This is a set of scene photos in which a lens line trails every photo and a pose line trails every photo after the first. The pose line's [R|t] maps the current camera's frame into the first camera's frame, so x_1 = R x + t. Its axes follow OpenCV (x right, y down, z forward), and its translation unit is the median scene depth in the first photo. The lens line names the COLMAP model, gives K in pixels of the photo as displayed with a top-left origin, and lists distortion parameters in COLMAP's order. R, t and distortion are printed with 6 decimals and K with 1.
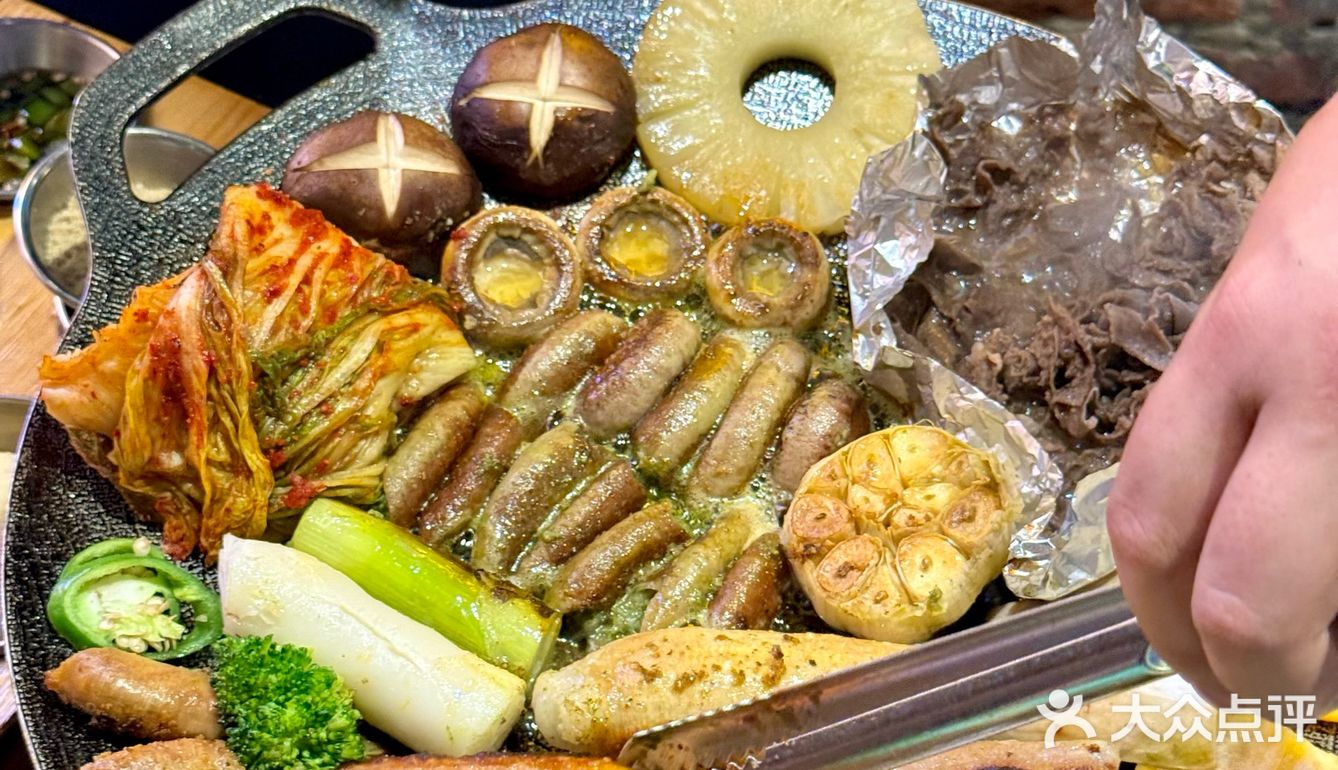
lens RADIAL K [[2871.9, 0, 669.0], [0, 2871.9, 385.0], [0, 0, 1]] dist [0.364899, -0.301788]
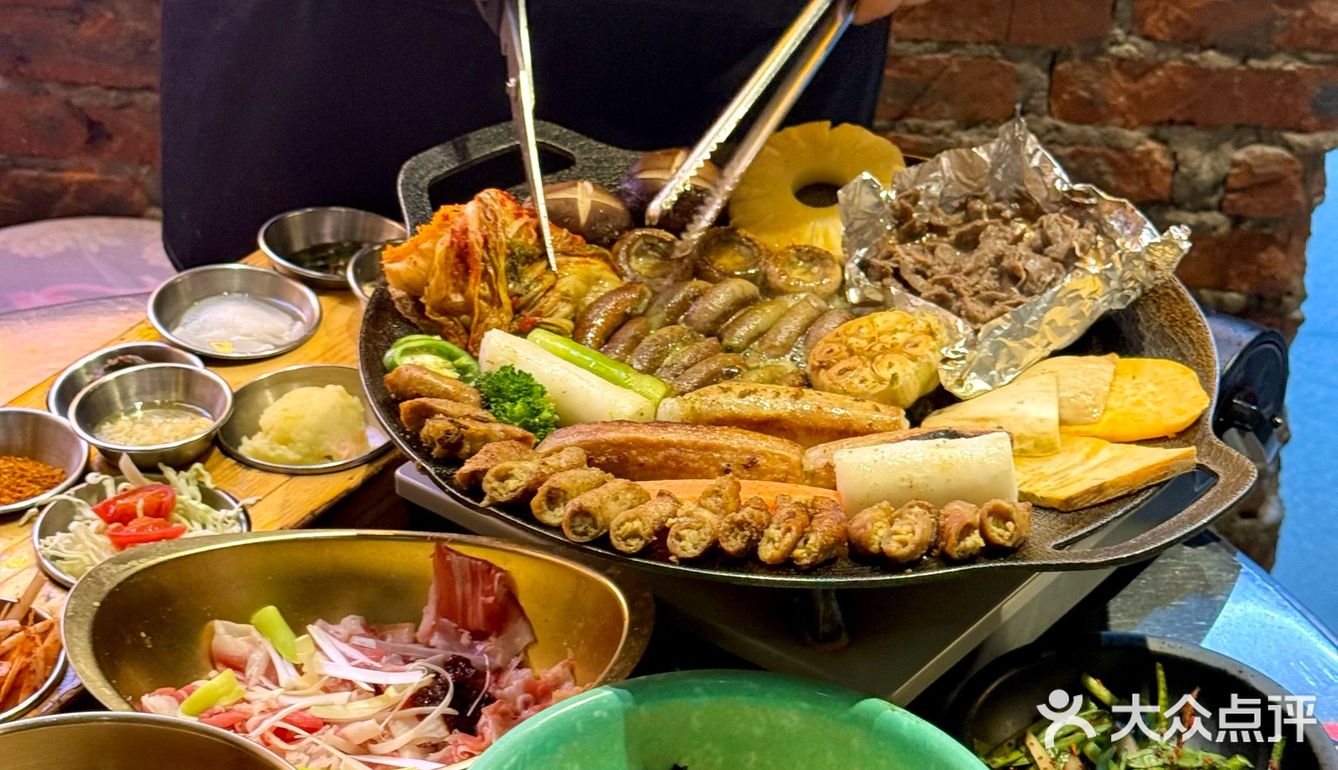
lens RADIAL K [[2871.9, 0, 669.0], [0, 2871.9, 385.0], [0, 0, 1]] dist [0.364899, -0.301788]
pose [[0.998520, 0.048275, -0.025066, 0.001091], [-0.054005, 0.934887, -0.350813, 0.673525], [0.006499, 0.351647, 0.936110, -0.594284]]
